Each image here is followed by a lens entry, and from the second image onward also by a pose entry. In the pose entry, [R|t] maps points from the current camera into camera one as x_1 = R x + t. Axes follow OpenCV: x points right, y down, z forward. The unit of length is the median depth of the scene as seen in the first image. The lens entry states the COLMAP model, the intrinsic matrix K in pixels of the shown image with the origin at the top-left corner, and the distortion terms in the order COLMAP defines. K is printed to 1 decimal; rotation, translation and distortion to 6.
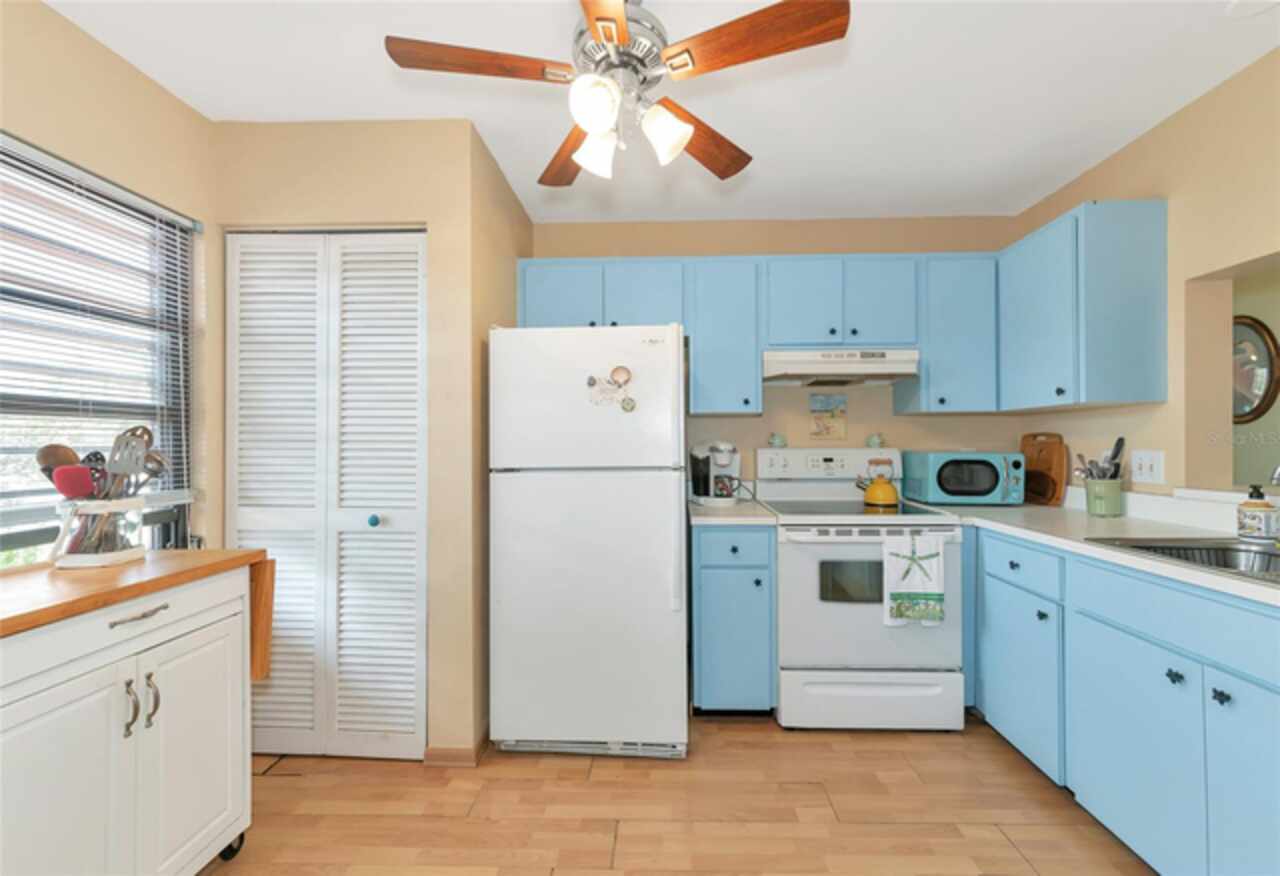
lens RADIAL K [[548.4, 0, 643.5], [0, 548.4, 440.4], [0, 0, 1]] dist [-0.000960, -0.000135]
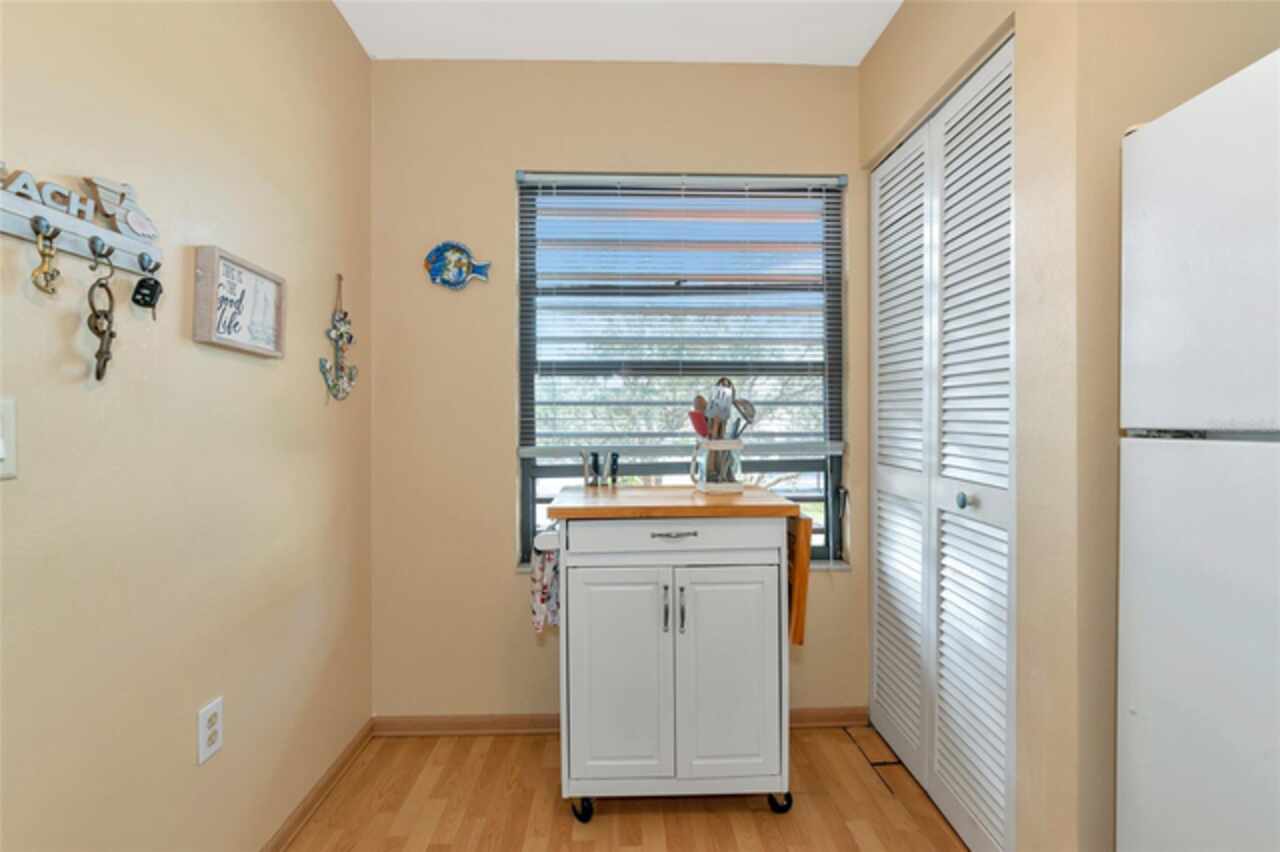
lens RADIAL K [[557.8, 0, 640.0], [0, 557.8, 426.0], [0, 0, 1]] dist [0.016760, 0.000008]
pose [[0.069095, 0.022616, -0.997354, 0.169189], [0.007973, 0.999699, 0.023221, 0.028355], [0.997578, -0.009557, 0.068894, 0.485365]]
